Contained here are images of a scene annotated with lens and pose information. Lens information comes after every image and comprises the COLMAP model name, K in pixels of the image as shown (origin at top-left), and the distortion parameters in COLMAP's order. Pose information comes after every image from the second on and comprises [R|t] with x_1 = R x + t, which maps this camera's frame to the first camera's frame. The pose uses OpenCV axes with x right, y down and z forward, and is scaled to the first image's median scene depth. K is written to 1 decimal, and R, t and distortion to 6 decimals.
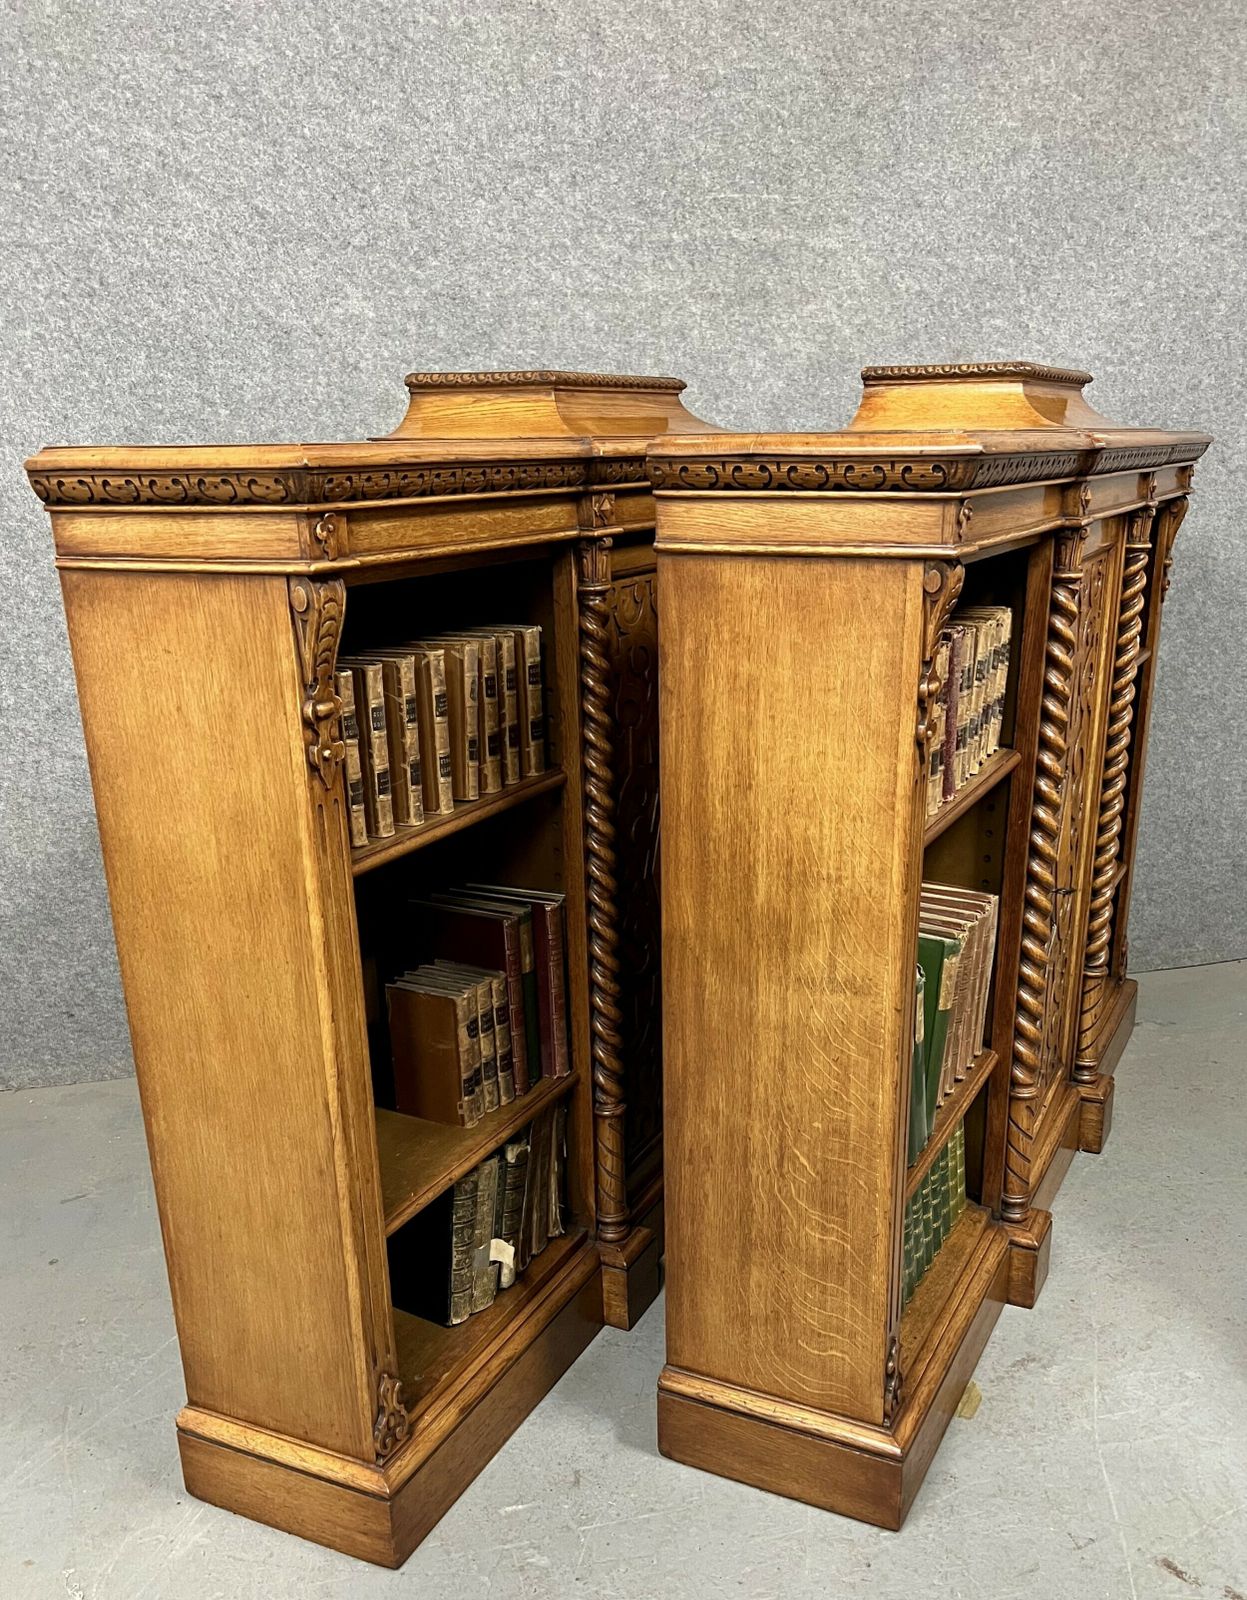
lens RADIAL K [[1358.6, 0, 623.9], [0, 1358.6, 958.4], [0, 0, 1]] dist [0.016064, -0.032331]
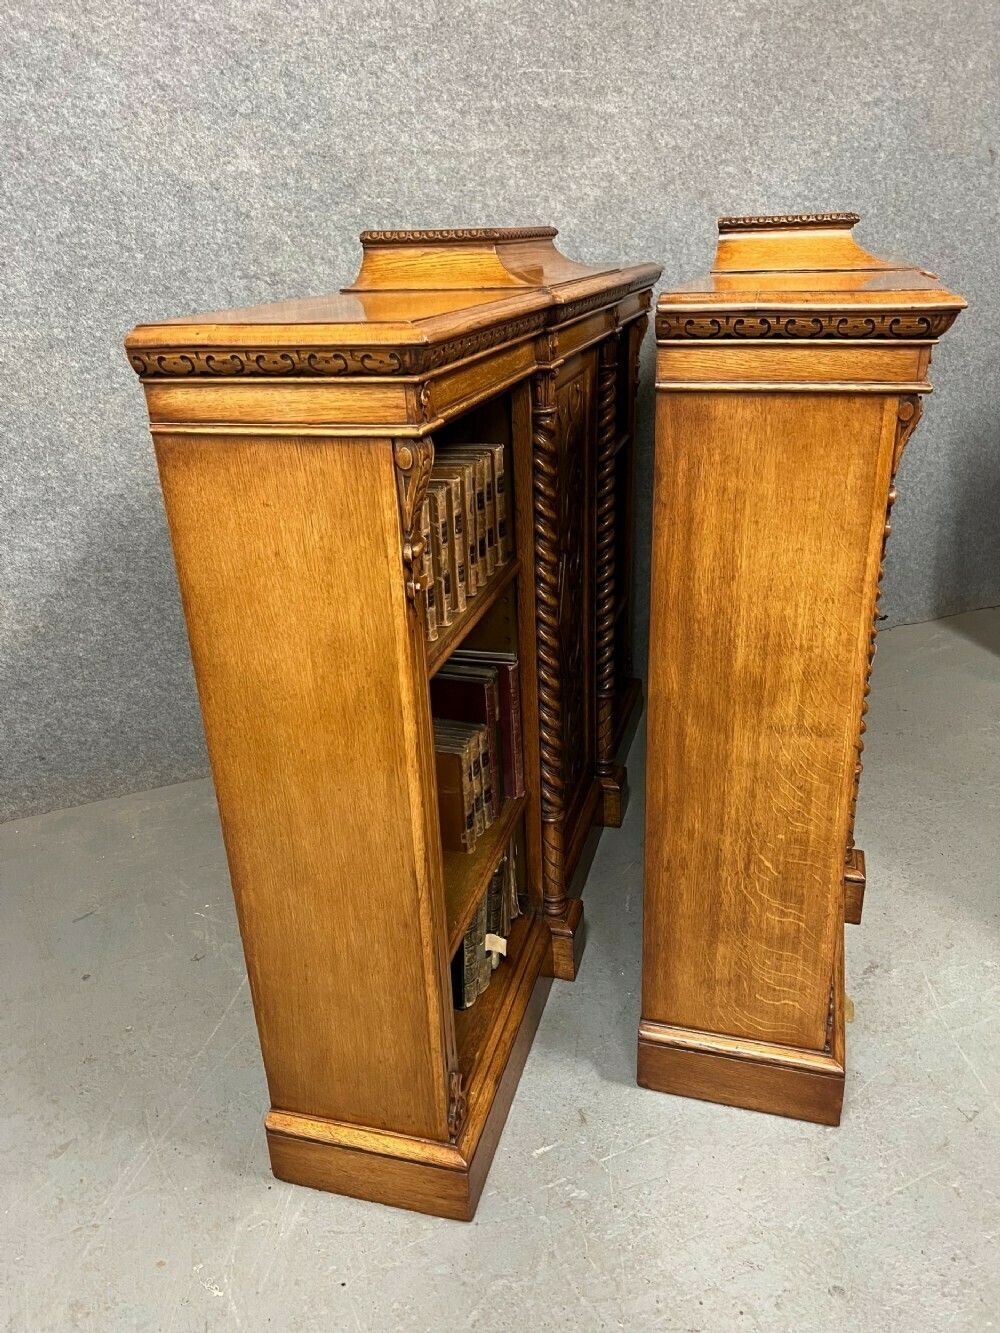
lens RADIAL K [[971.3, 0, 488.2], [0, 971.3, 675.2], [0, 0, 1]] dist [0.020768, -0.037218]
pose [[0.985934, -0.086599, 0.142948, -0.190984], [0.078581, 0.995050, 0.060827, -0.081152], [-0.147509, -0.048739, 0.987859, 0.116344]]
